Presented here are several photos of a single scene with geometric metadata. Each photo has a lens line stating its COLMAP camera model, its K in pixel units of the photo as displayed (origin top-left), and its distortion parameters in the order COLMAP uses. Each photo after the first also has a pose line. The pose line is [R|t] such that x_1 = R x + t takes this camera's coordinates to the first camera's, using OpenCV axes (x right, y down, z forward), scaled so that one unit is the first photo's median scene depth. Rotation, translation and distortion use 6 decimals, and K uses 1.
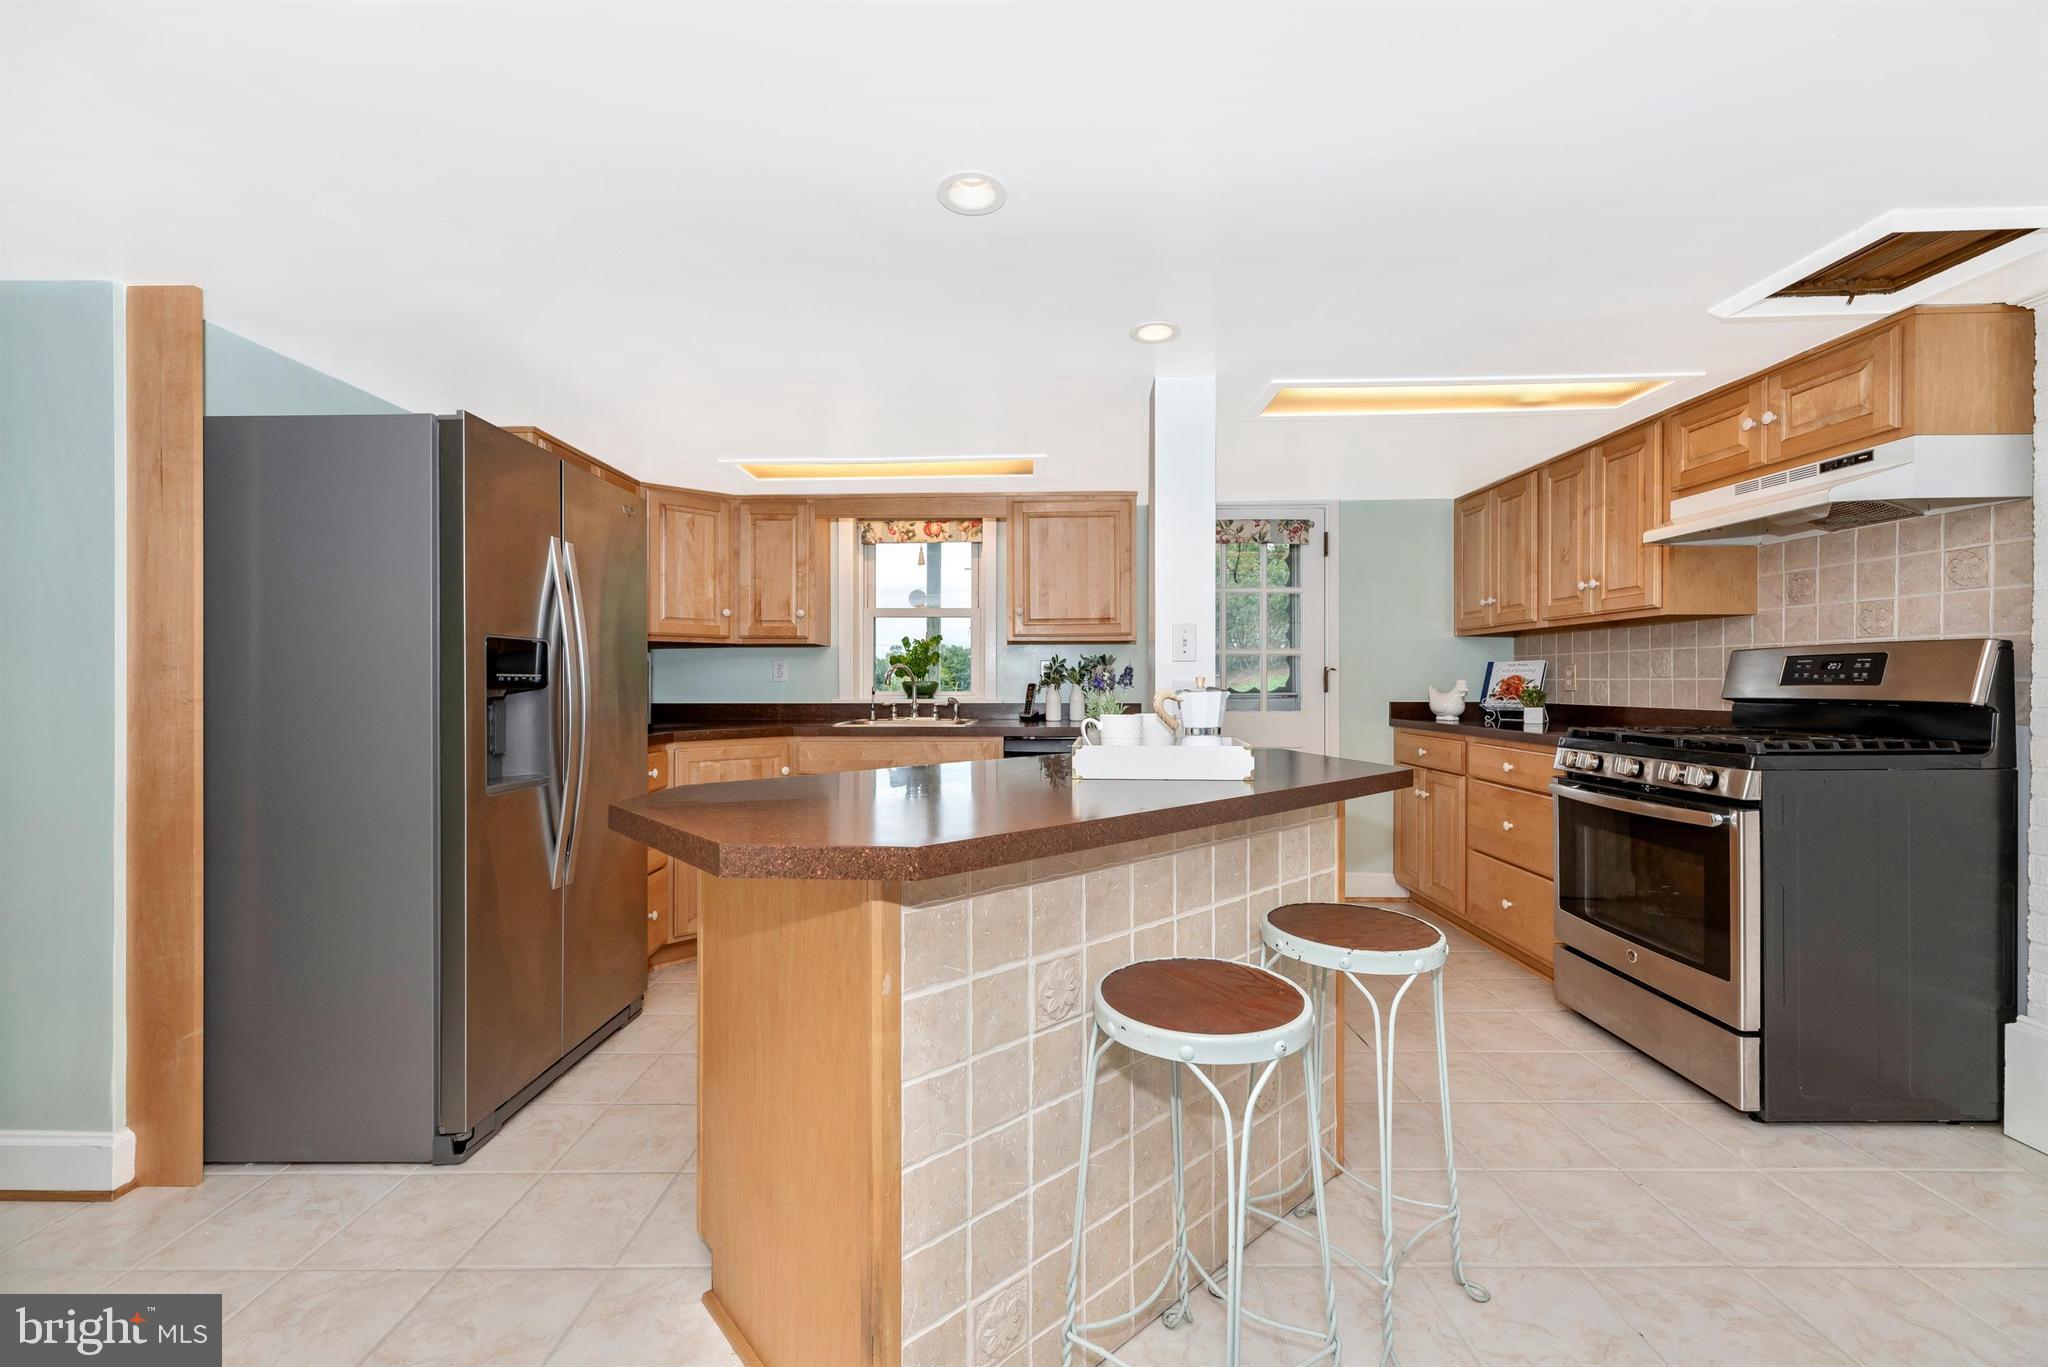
lens RADIAL K [[746.7, 0, 1057.3], [0, 746.7, 678.3], [0, 0, 1]] dist [0.129538, -0.000027]
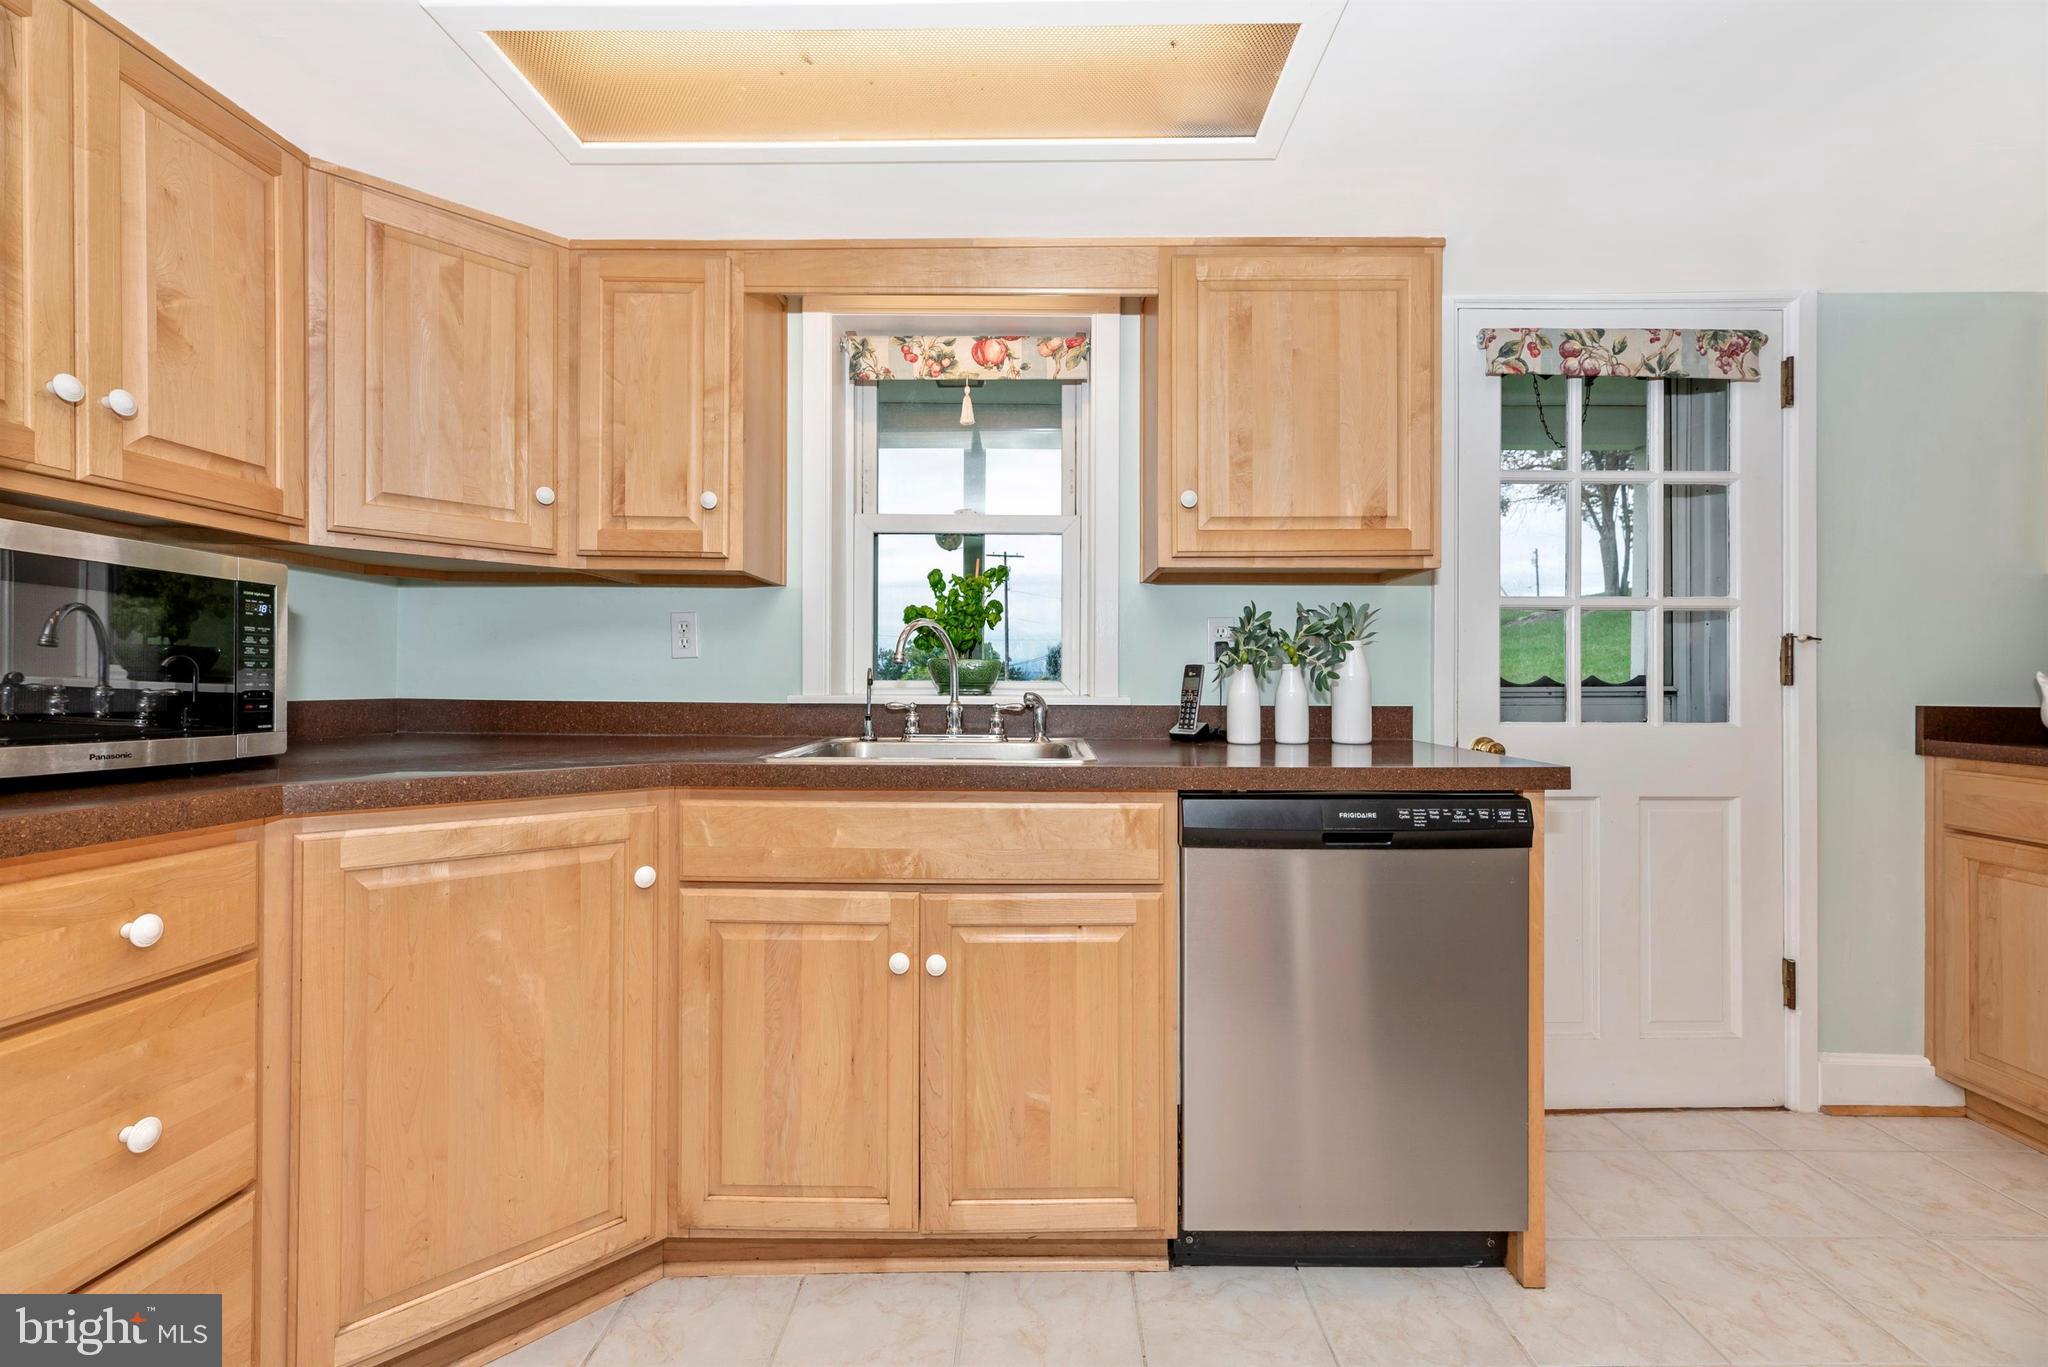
lens RADIAL K [[832.8, 0, 1026.0], [0, 832.8, 675.2], [0, 0, 1]] dist [0.002693, 0.000178]
pose [[0.997504, 0.002733, -0.070563, -0.106189], [-0.002751, 0.999996, -0.000159, 0.014390], [0.070562, 0.000353, 0.997507, 0.470973]]
